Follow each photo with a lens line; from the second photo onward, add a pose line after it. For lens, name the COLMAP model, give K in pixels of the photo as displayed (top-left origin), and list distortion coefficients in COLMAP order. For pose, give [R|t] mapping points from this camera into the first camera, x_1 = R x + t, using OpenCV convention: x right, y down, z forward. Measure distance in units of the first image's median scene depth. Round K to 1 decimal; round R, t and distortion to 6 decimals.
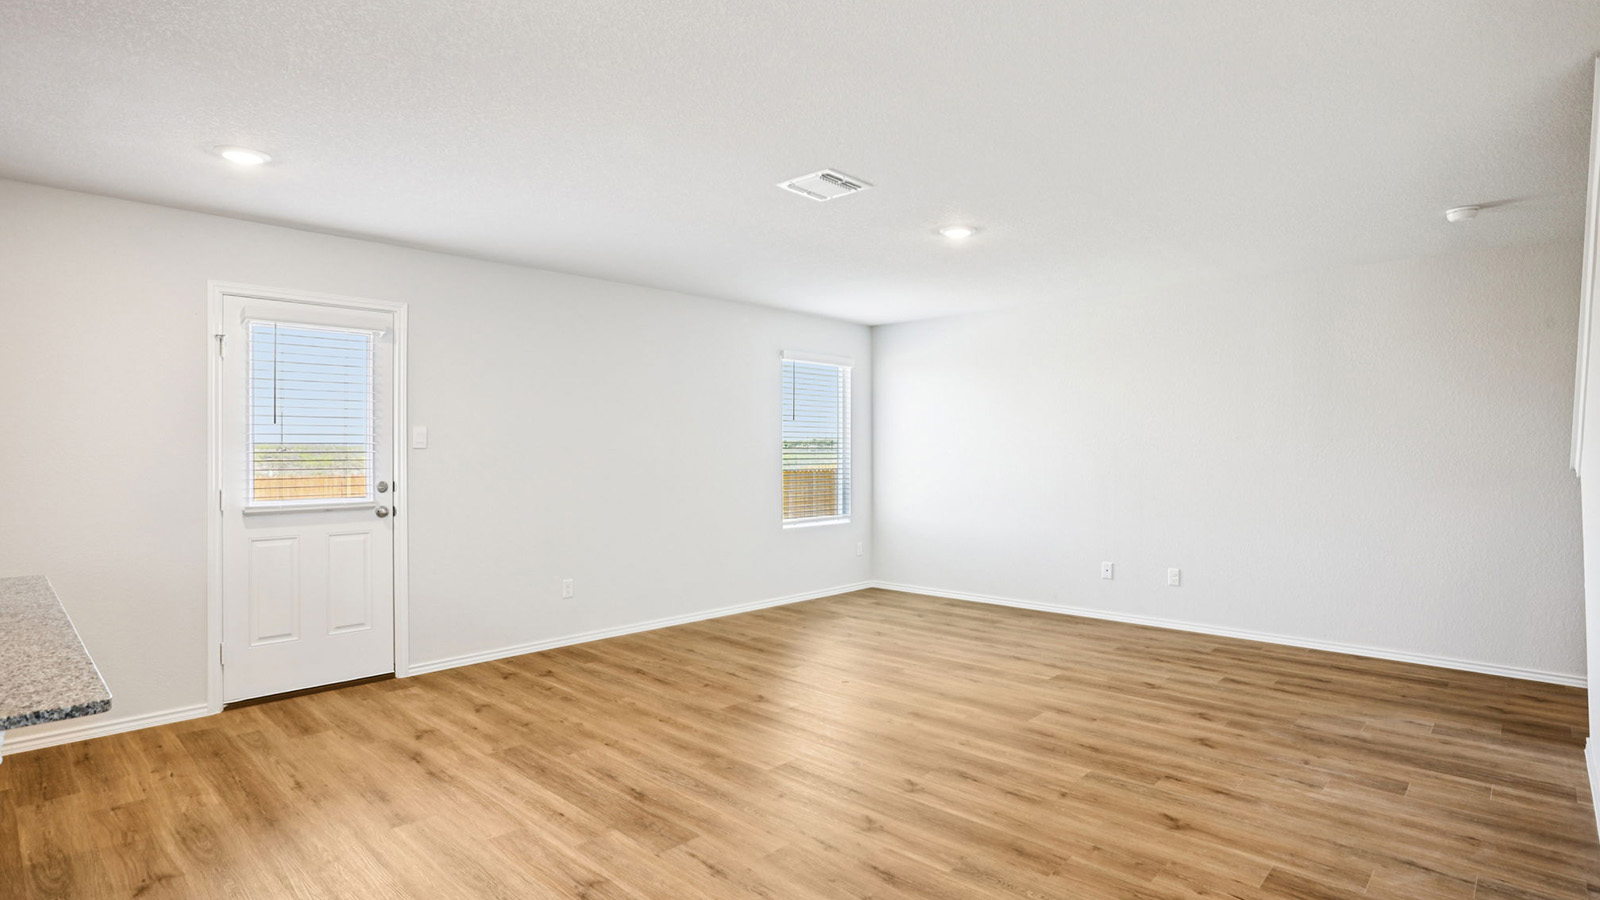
lens RADIAL K [[793.3, 0, 800.0], [0, 793.3, 450.0], [0, 0, 1]] dist [-0.002325, 0.000257]
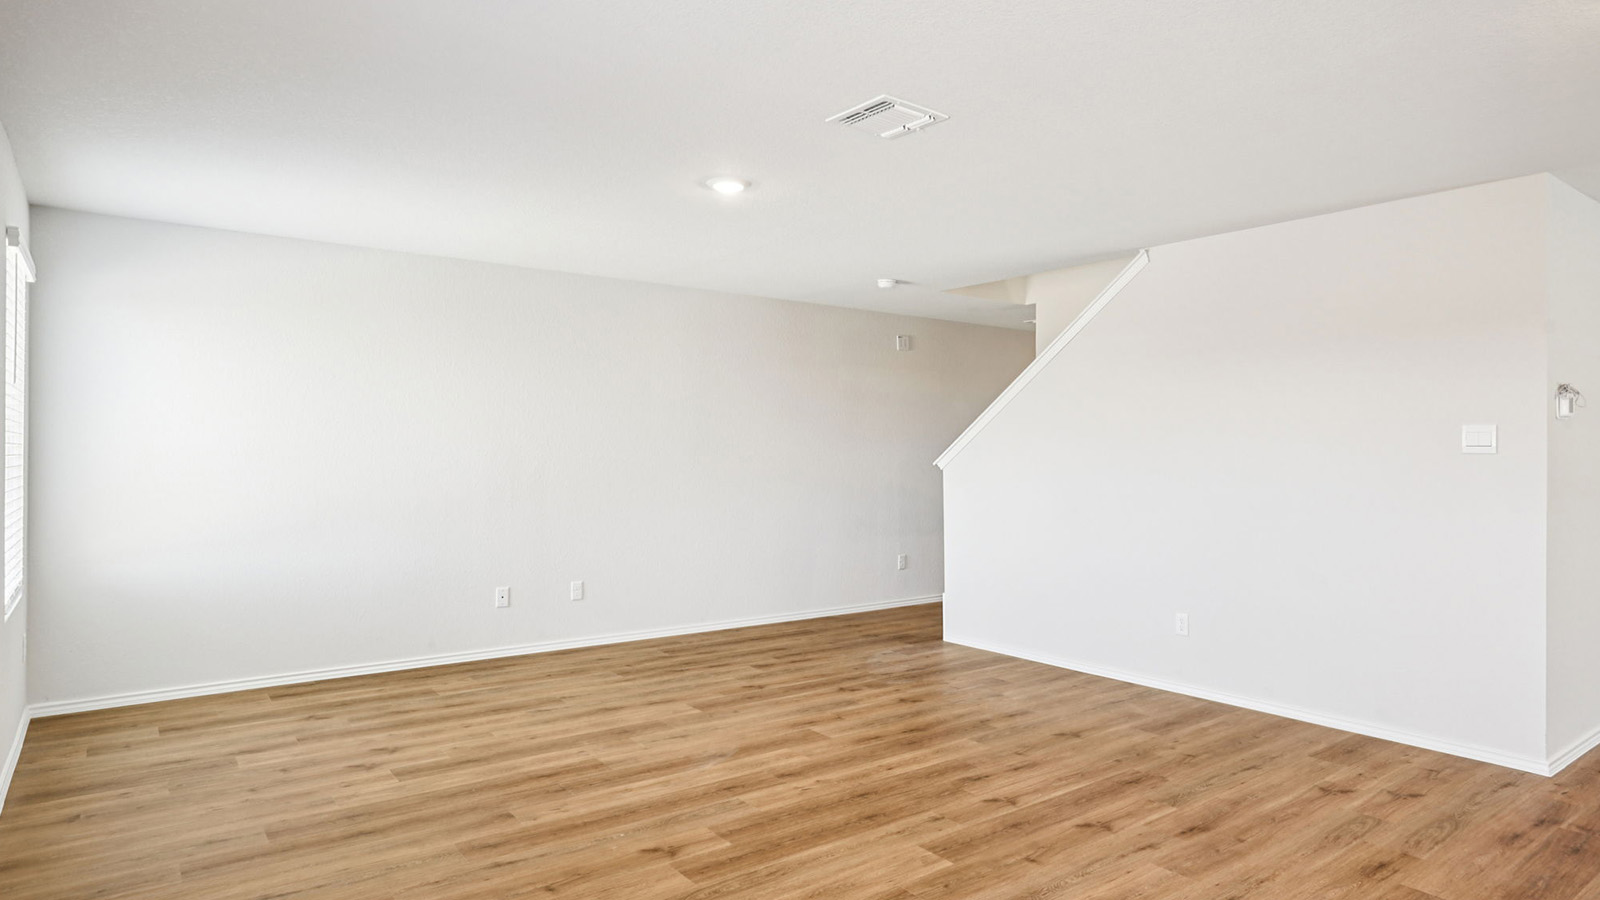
lens RADIAL K [[932.1, 0, 823.3], [0, 932.1, 456.7], [0, 0, 1]] dist [-0.020715, 0.002293]
pose [[0.140160, 0.009831, 0.990080, -0.868607], [-0.014402, 0.999865, -0.007889, 0.018110], [-0.990024, -0.013153, 0.140283, 0.920076]]
